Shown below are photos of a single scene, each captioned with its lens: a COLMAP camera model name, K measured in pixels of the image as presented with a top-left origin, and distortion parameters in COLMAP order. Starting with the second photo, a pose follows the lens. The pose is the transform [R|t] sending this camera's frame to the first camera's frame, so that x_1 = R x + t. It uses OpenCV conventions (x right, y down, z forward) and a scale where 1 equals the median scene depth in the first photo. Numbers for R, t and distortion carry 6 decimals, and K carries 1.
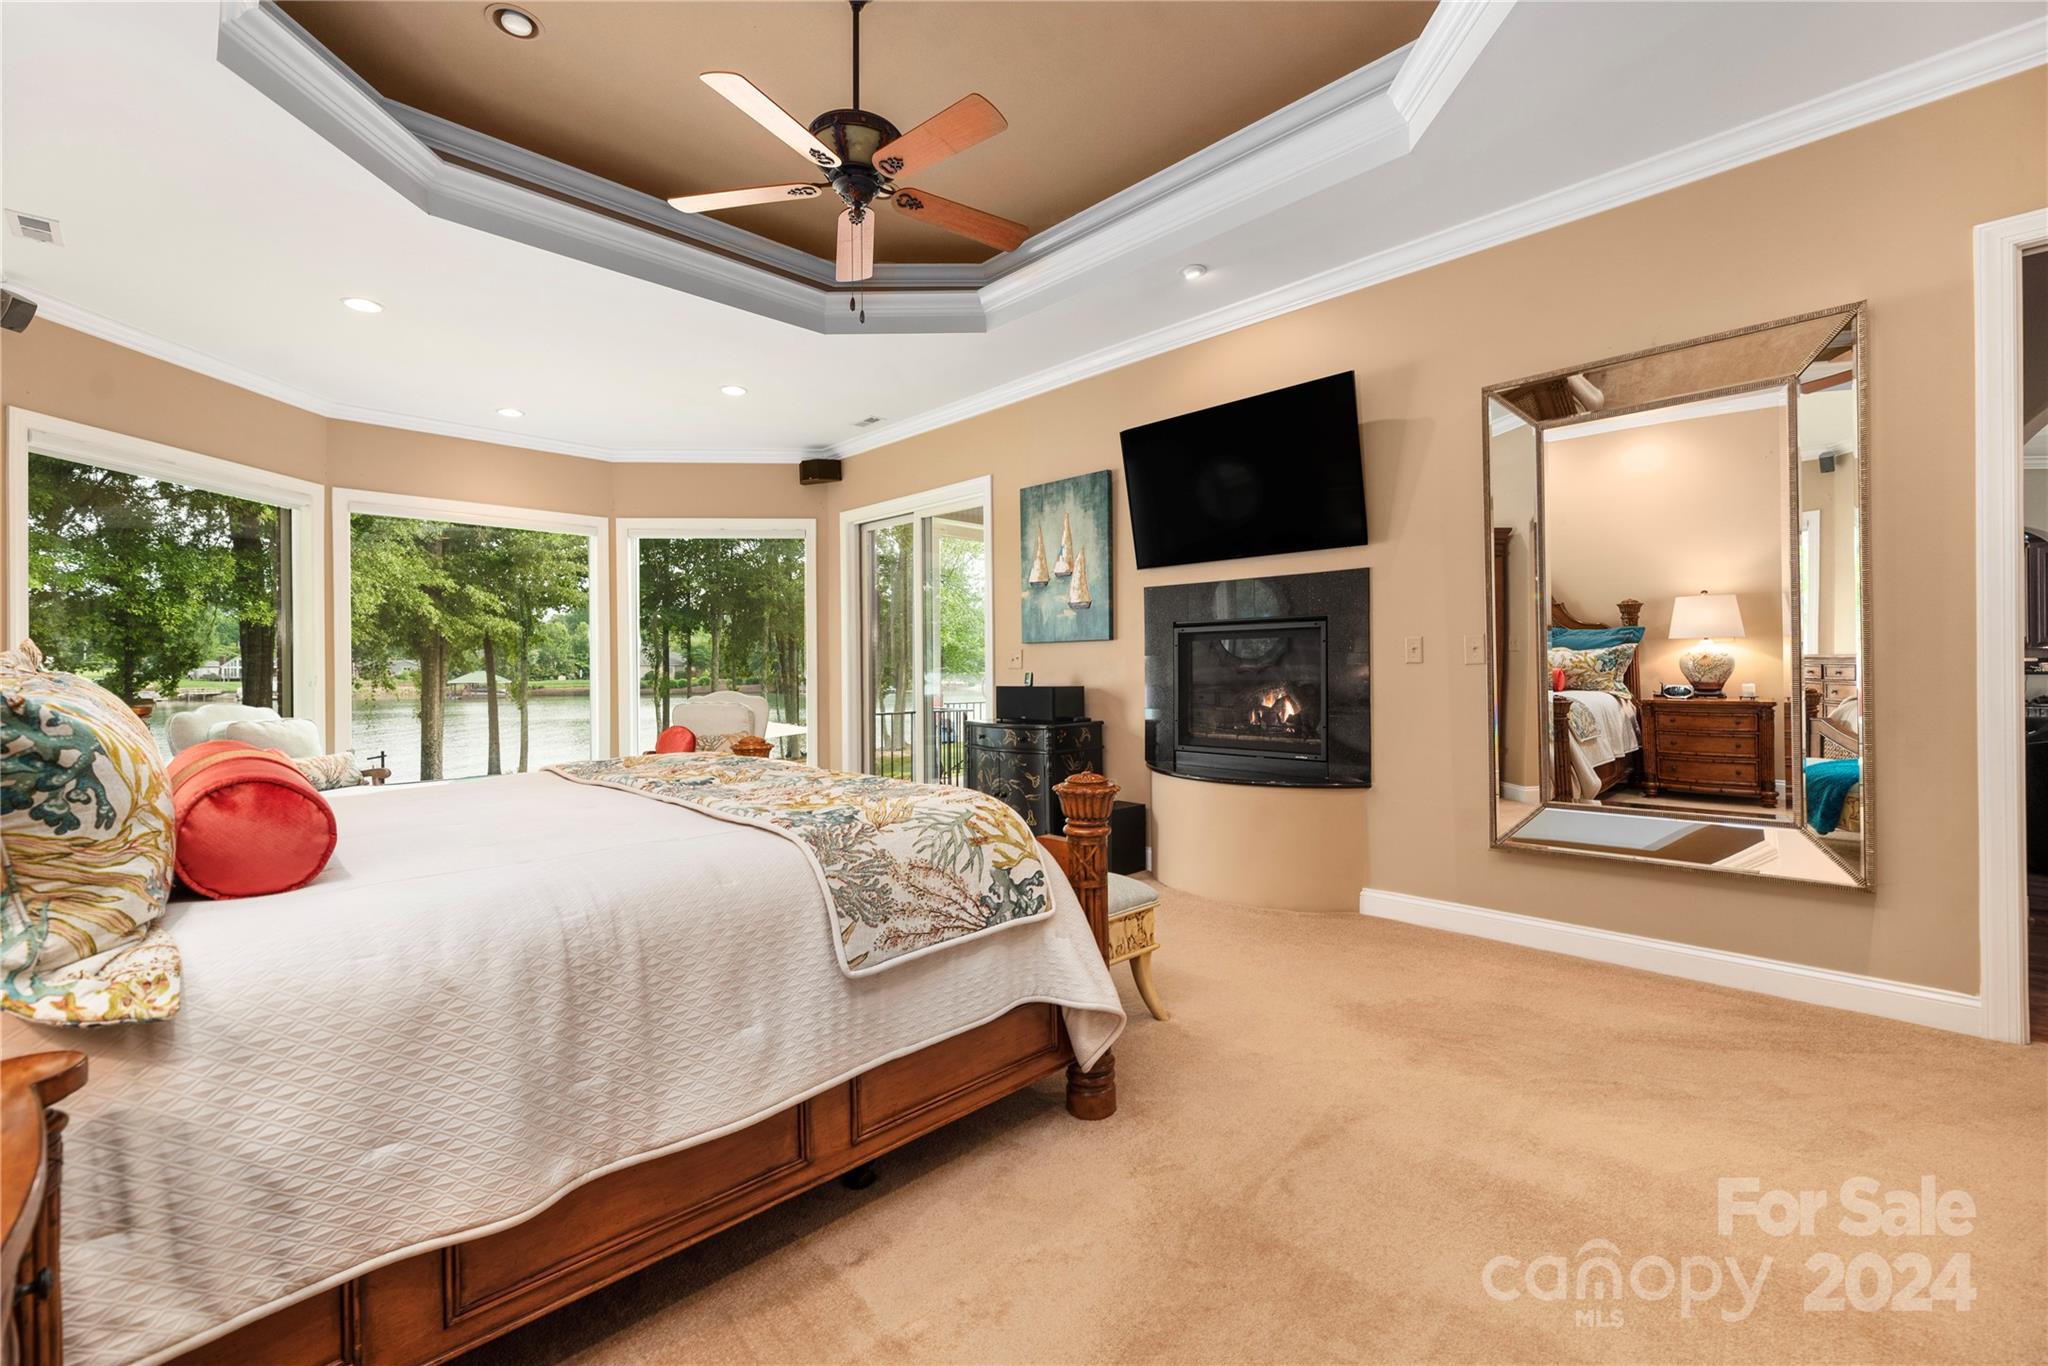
lens RADIAL K [[853.5, 0, 1057.6], [0, 853.5, 672.6], [0, 0, 1]] dist [0.001702, 0.000270]
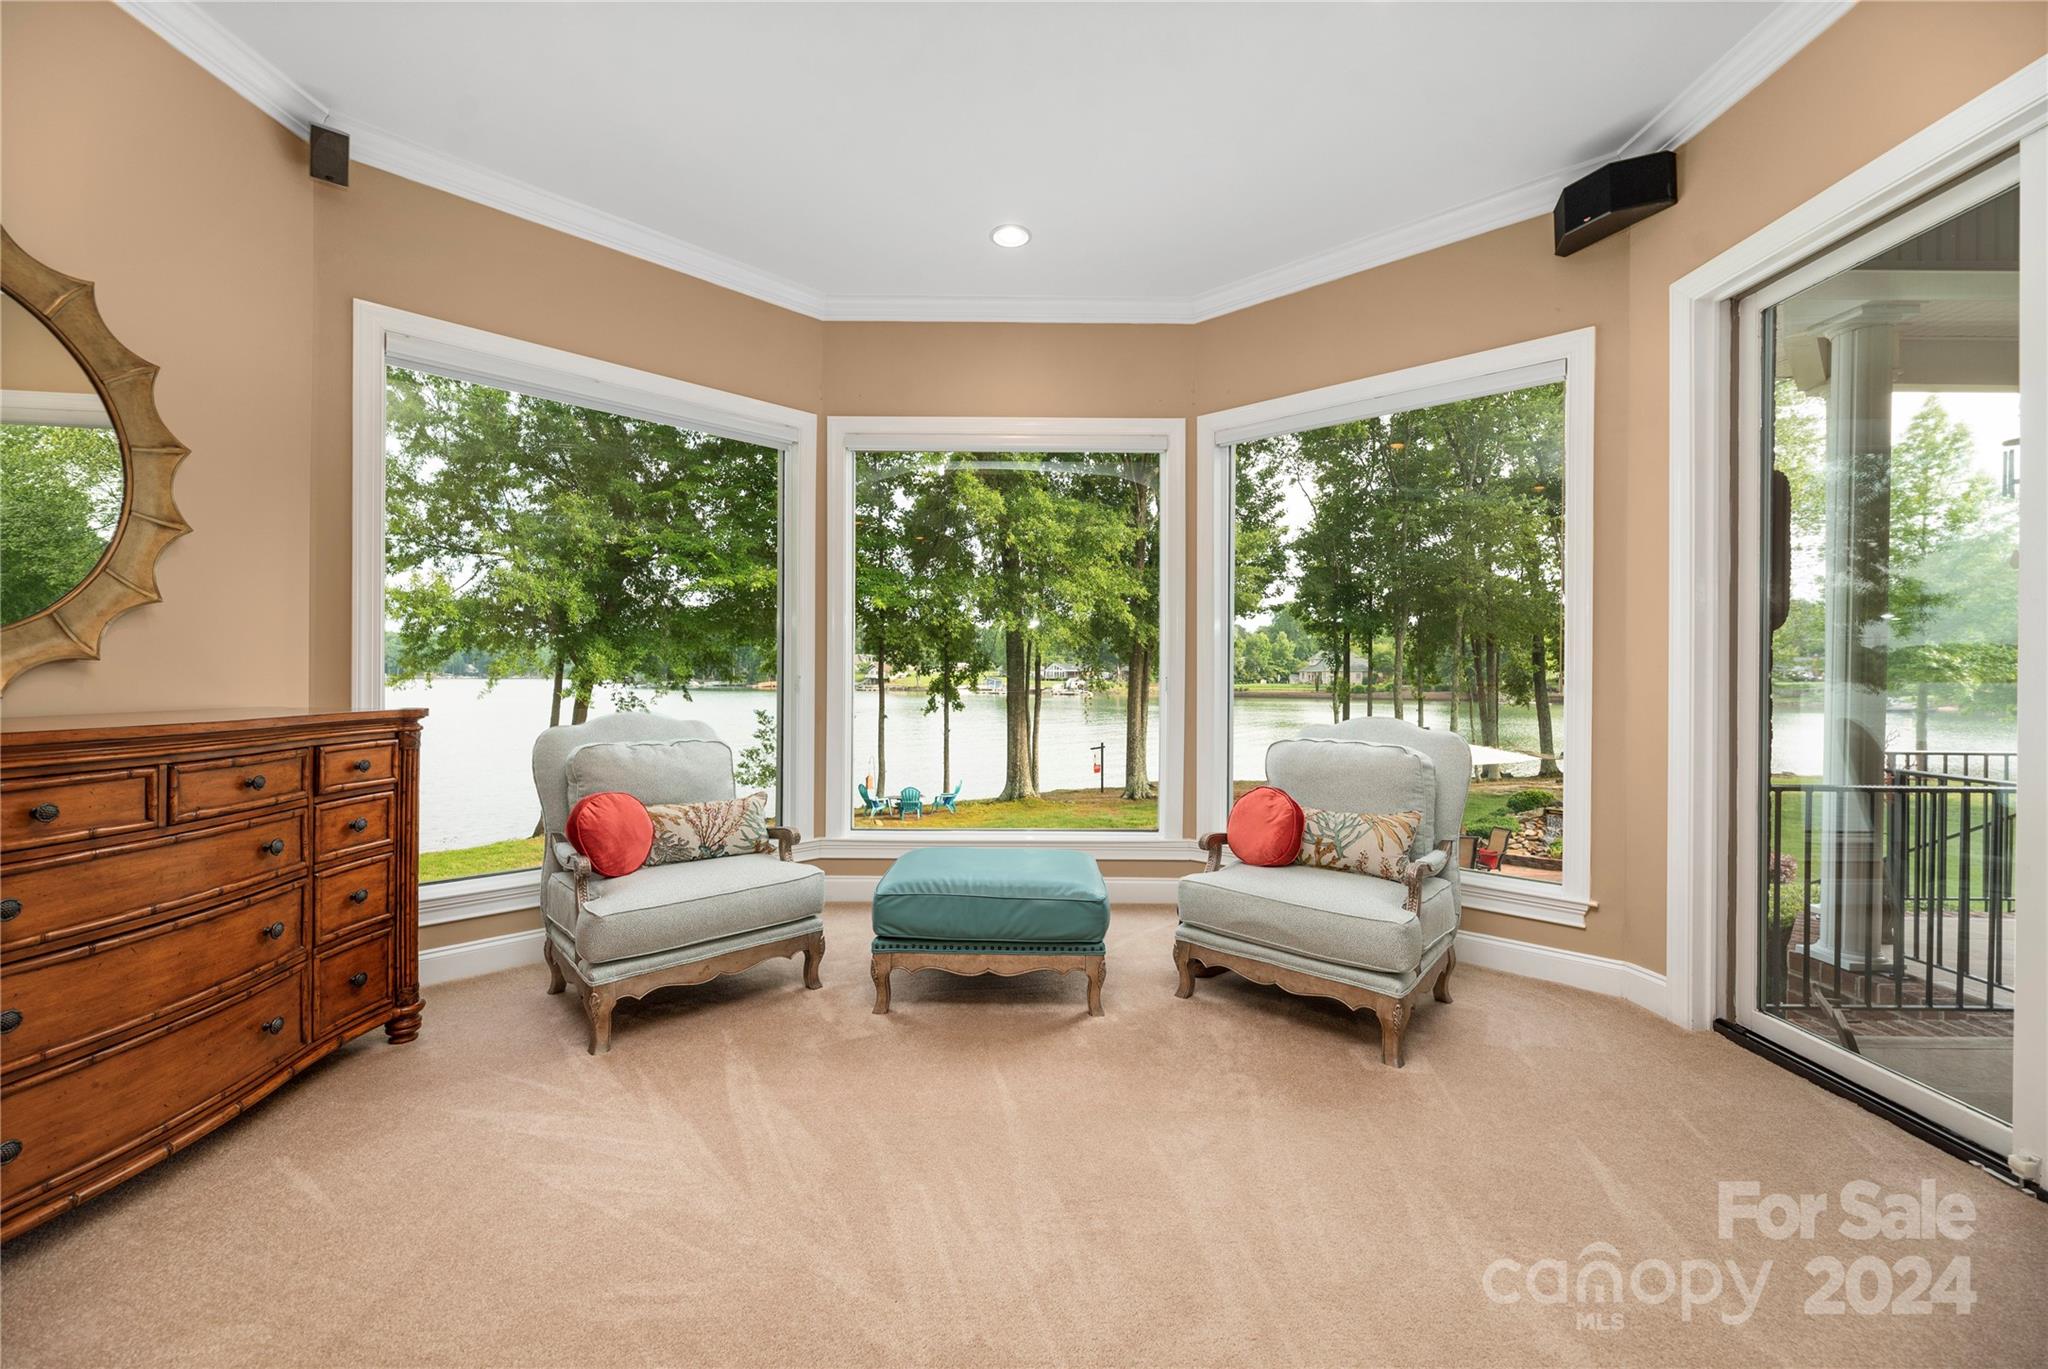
lens RADIAL K [[841.4, 0, 1024.0], [0, 841.4, 684.5], [0, 0, 1]] dist [0.000684, 0.000286]
pose [[0.694051, 0.019488, -0.719662, -0.179285], [-0.014299, 0.999810, 0.013284, -0.000191], [0.719784, 0.001071, 0.694197, 0.511982]]
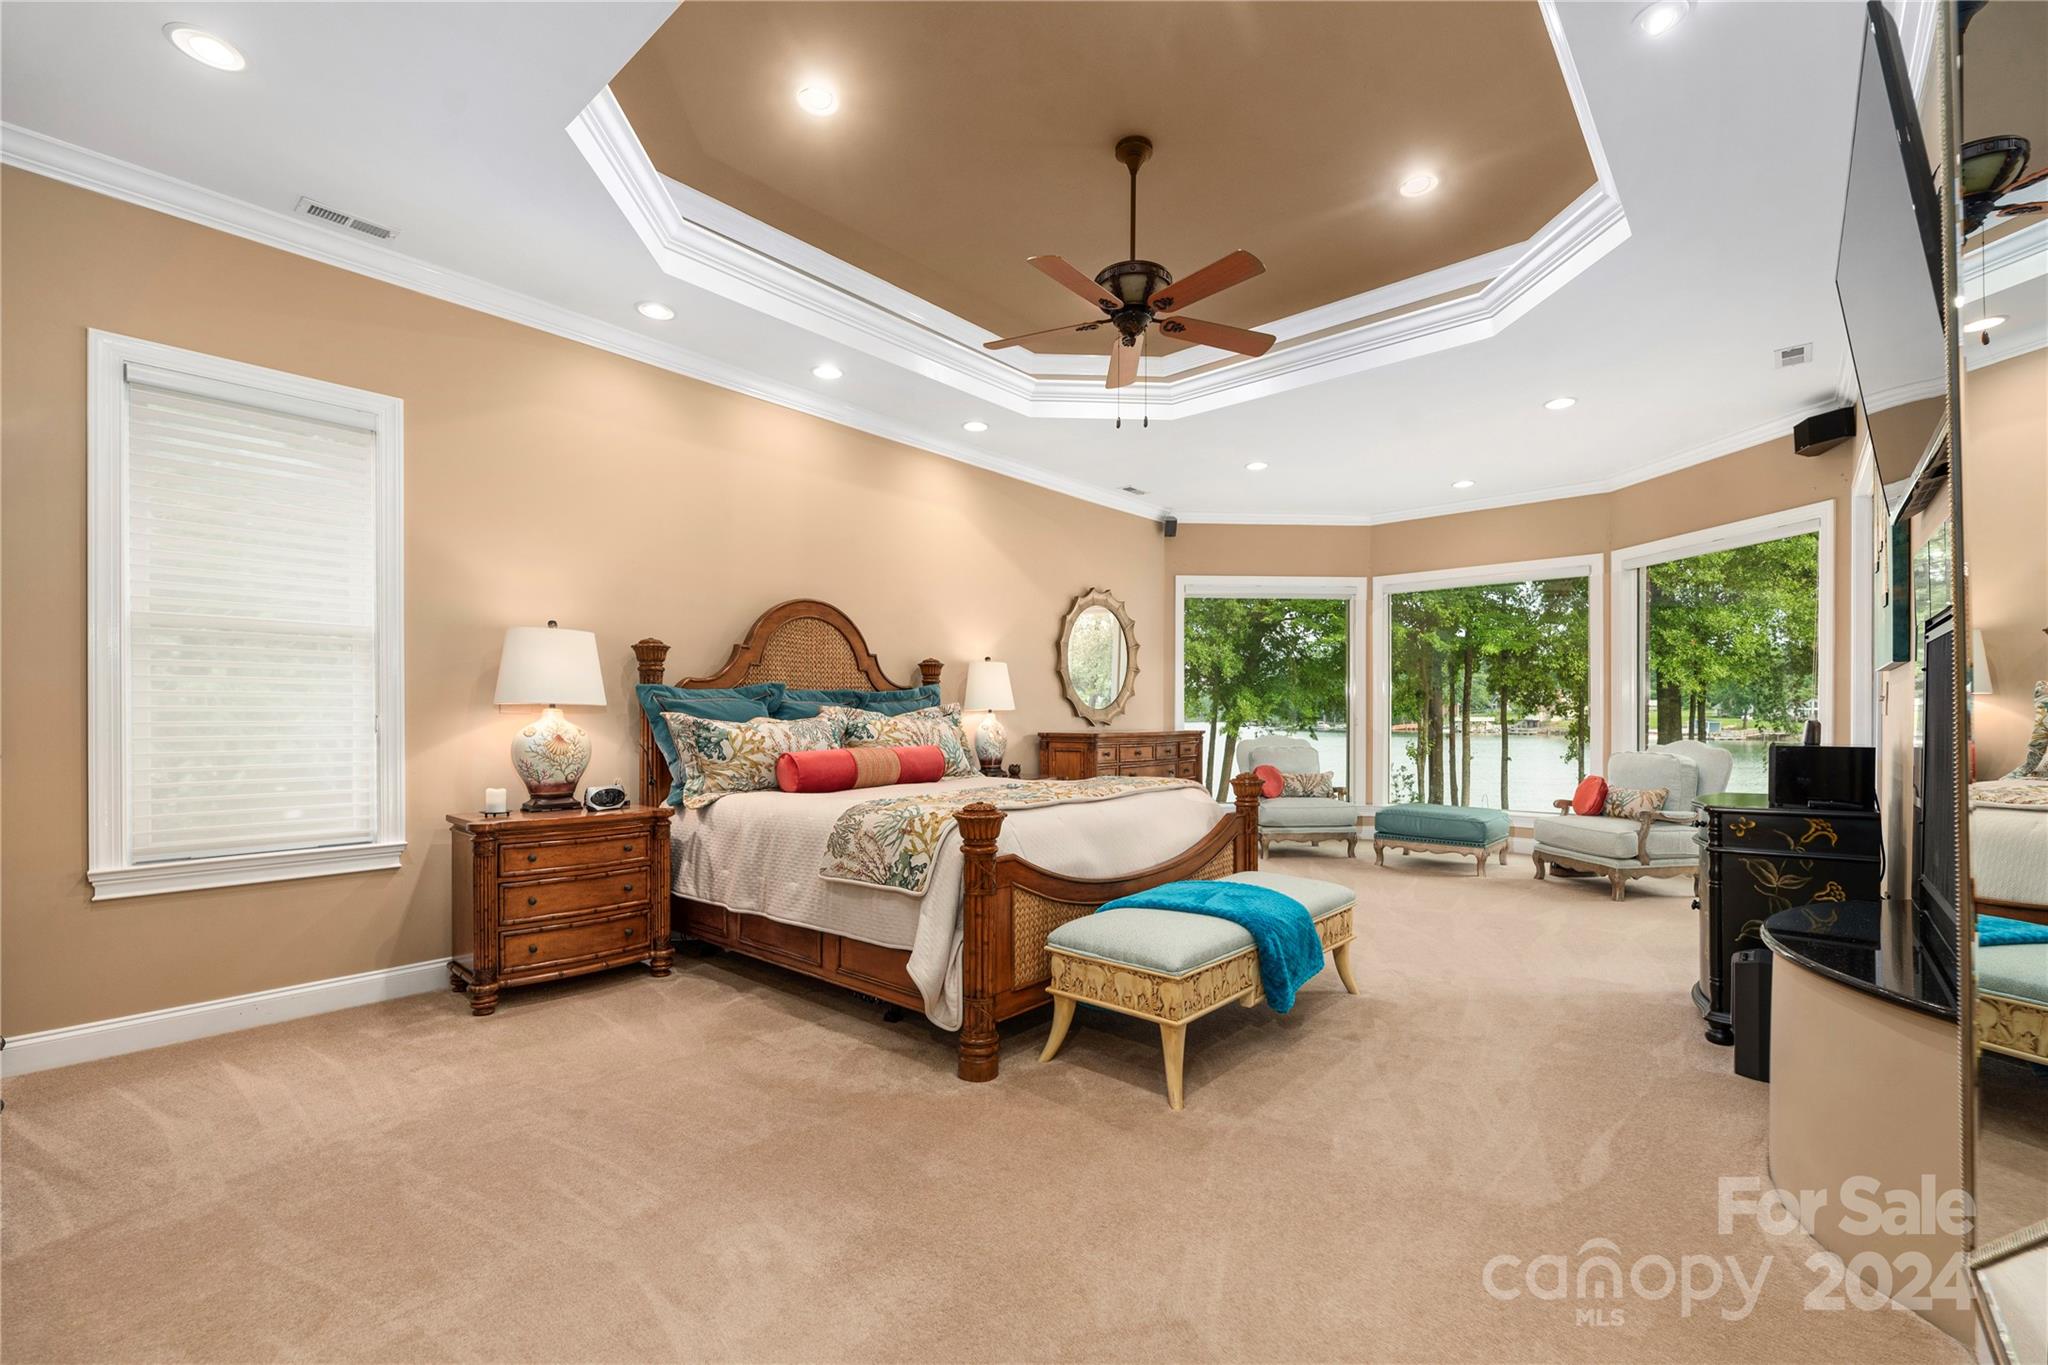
lens RADIAL K [[882.0, 0, 1039.1], [0, 882.0, 718.9], [0, 0, 1]] dist [-0.000163, -0.000046]
pose [[0.079265, 0.010663, -0.996797, 0.400349], [-0.003837, 0.999939, 0.010392, -0.005313], [0.996846, 0.003001, 0.079301, 0.300949]]
